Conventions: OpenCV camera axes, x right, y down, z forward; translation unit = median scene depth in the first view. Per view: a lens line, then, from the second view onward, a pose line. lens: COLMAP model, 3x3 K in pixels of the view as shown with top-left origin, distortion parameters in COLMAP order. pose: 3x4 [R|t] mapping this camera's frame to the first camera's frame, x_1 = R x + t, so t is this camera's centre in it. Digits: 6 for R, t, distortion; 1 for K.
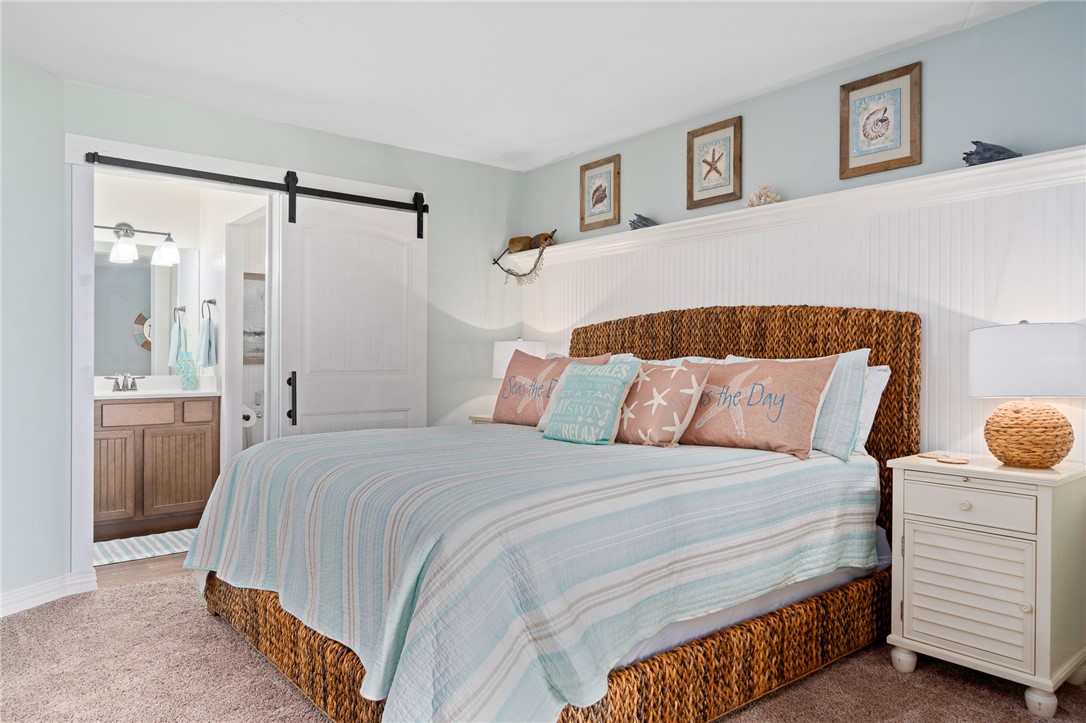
lens RADIAL K [[738.5, 0, 543.8], [0, 738.5, 361.9], [0, 0, 1]] dist [0.003860, 0.000493]
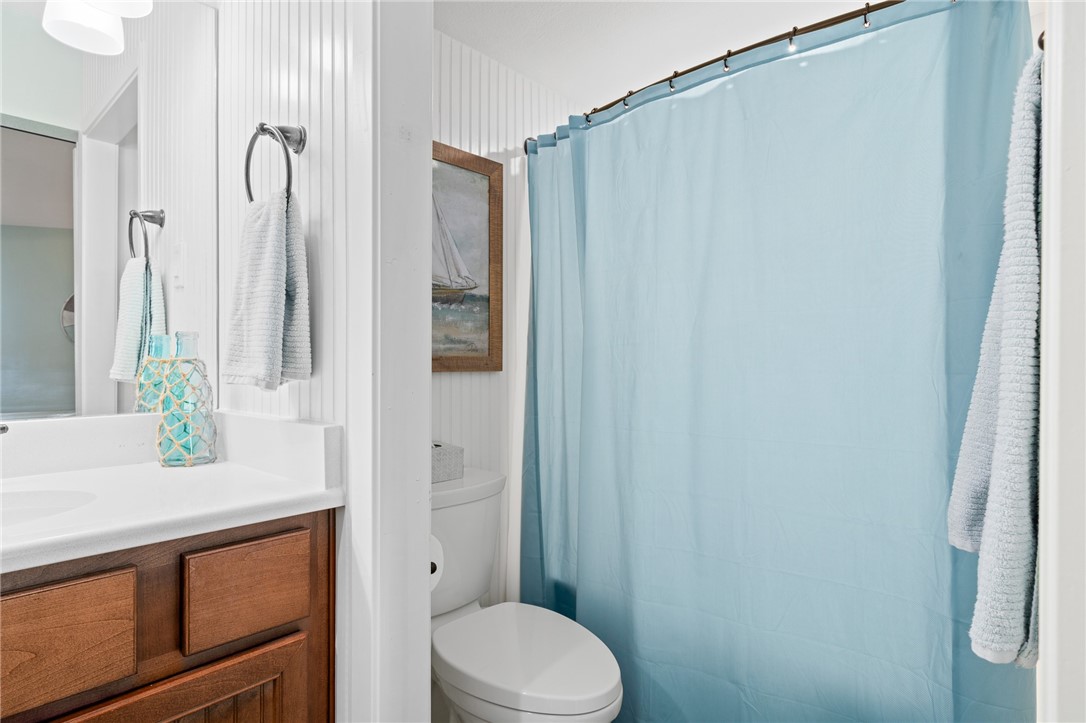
lens RADIAL K [[583.3, 0, 542.3], [0, 583.3, 359.9], [0, 0, 1]] dist [-0.000482, -0.000797]
pose [[0.987487, -0.001188, 0.157697, -0.398154], [0.003025, 0.999930, -0.011407, 0.000400], [-0.157672, 0.011741, 0.987422, 0.791219]]
